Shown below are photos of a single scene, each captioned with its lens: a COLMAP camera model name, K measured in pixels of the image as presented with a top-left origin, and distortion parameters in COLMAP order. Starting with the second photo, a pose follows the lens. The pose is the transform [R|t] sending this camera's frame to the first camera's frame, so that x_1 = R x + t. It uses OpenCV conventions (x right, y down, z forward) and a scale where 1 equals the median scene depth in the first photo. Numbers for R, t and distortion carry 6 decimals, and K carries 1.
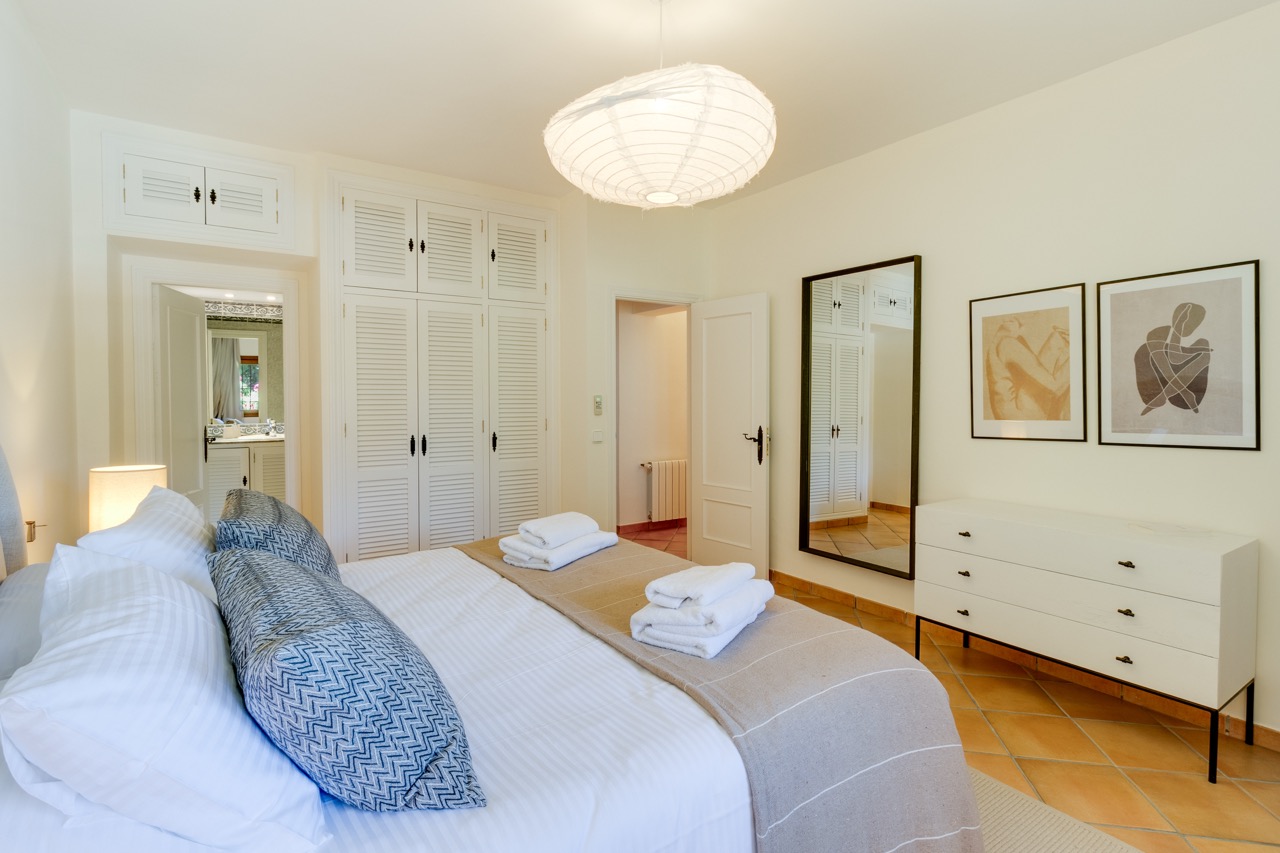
lens RADIAL K [[603.4, 0, 640.0], [0, 603.4, 426.5], [0, 0, 1]] dist [-0.000852, -0.000127]
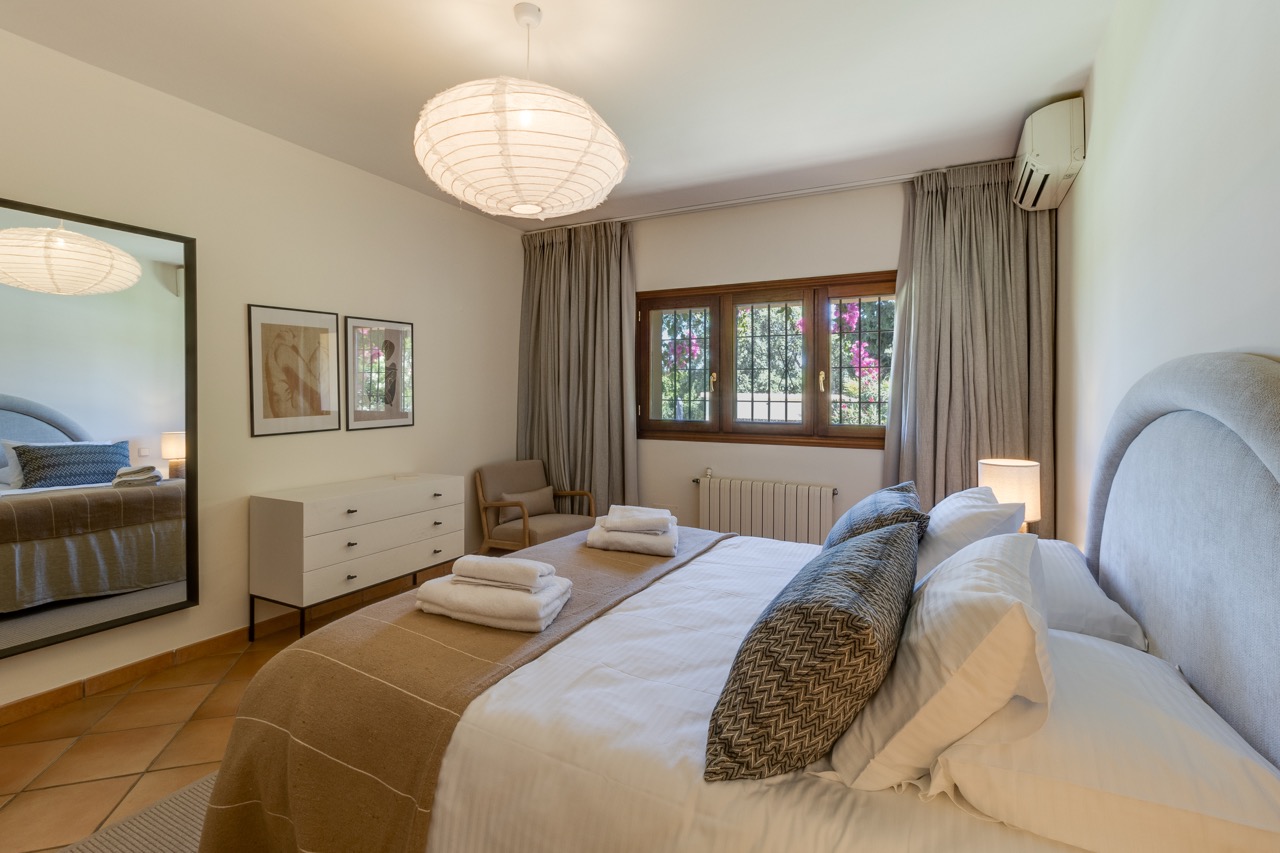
lens RADIAL K [[587.4, 0, 645.2], [0, 587.4, 399.2], [0, 0, 1]] dist [-0.000421, -0.000101]
pose [[-0.482975, -0.007108, 0.875606, -0.692412], [0.039708, 0.998761, 0.030010, -0.051359], [-0.874734, 0.049263, -0.482094, 0.939001]]
